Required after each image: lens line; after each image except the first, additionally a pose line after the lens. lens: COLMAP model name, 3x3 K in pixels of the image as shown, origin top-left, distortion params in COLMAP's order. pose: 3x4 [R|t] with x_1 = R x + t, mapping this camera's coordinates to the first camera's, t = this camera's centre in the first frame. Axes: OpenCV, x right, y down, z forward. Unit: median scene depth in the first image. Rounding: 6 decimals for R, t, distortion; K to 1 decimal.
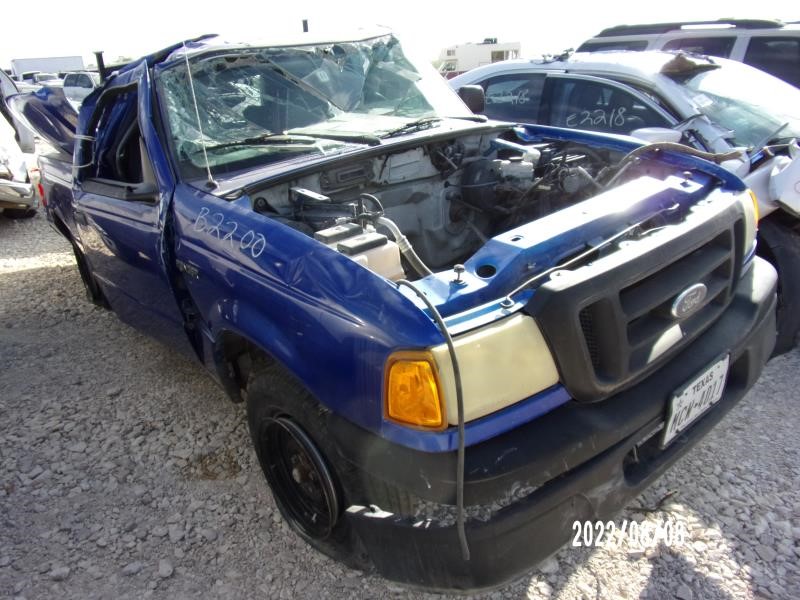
lens RADIAL K [[590.1, 0, 400.0], [0, 590.1, 300.0], [0, 0, 1]] dist [-0.002217, -0.001258]
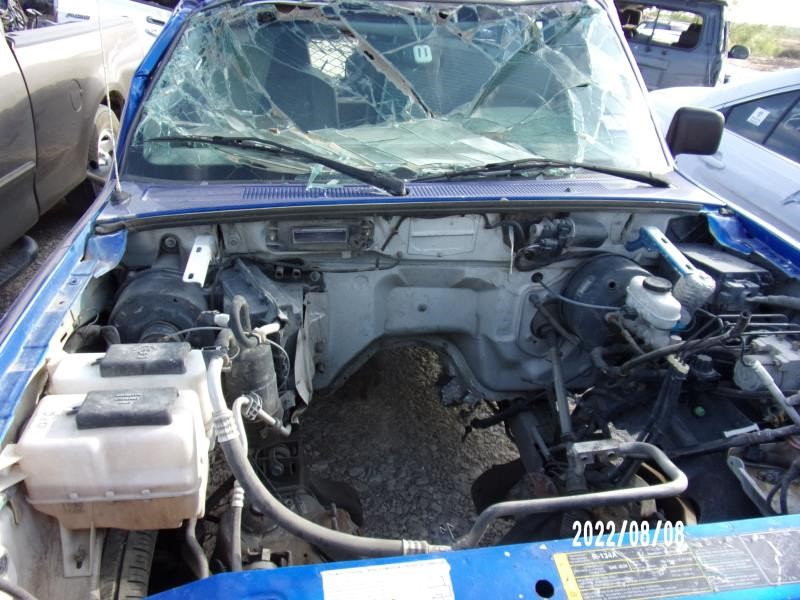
lens RADIAL K [[590.1, 0, 400.0], [0, 590.1, 300.0], [0, 0, 1]] dist [-0.002217, -0.001258]
pose [[0.843315, 0.346168, -0.411082, 0.220252], [-0.305871, 0.938105, 0.162489, -0.236743], [0.441887, -0.011292, 0.897000, 0.430817]]
